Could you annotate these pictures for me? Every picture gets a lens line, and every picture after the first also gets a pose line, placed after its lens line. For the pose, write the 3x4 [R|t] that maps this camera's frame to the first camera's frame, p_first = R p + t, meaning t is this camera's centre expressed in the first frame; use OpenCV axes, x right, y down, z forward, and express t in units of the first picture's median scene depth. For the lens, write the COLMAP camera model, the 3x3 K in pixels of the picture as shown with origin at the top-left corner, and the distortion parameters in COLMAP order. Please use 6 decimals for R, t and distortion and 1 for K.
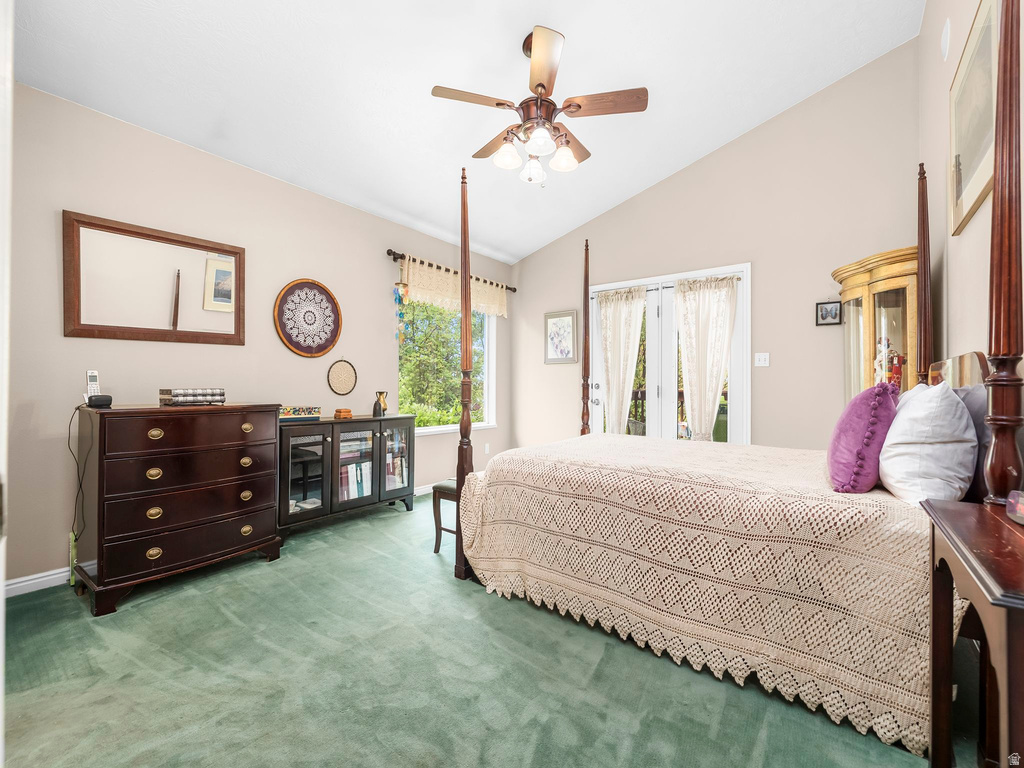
lens RADIAL K [[428.4, 0, 511.9], [0, 428.4, 383.3], [0, 0, 1]] dist [-0.000954, 0.000279]
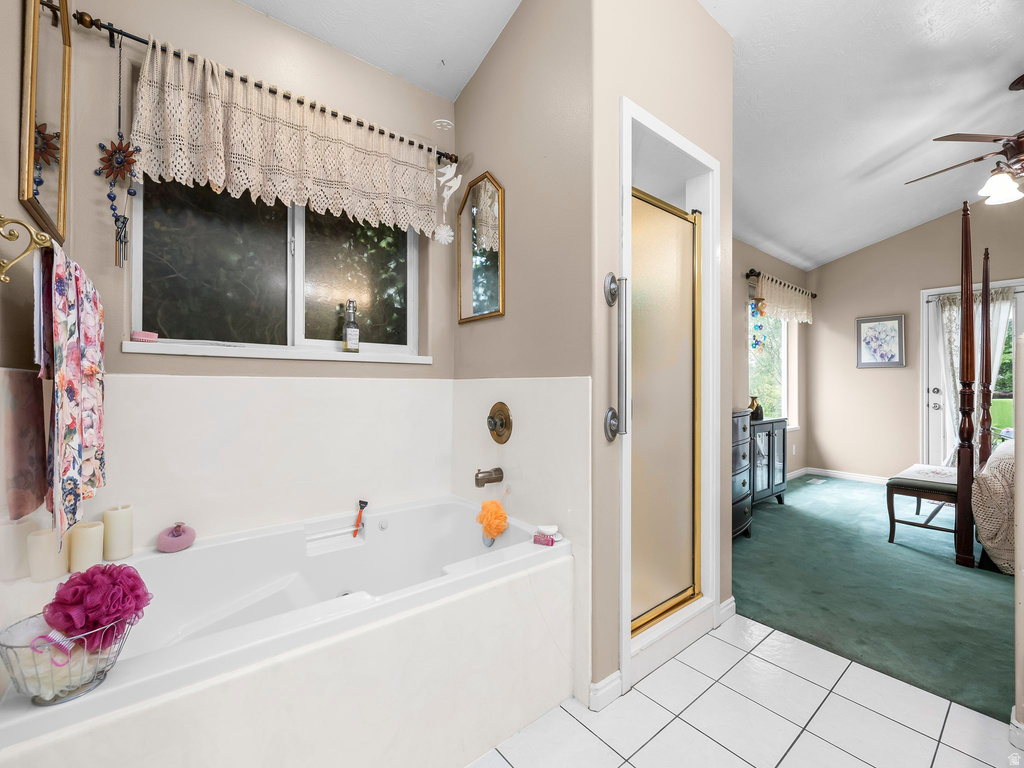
lens RADIAL K [[428.4, 0, 513.7], [0, 428.4, 383.5], [0, 0, 1]] dist [-0.000954, 0.000279]
pose [[0.973057, -0.002515, -0.230551, -0.501008], [0.003782, 0.999980, 0.005053, -0.017332], [0.230533, -0.005788, 0.973047, -0.182152]]
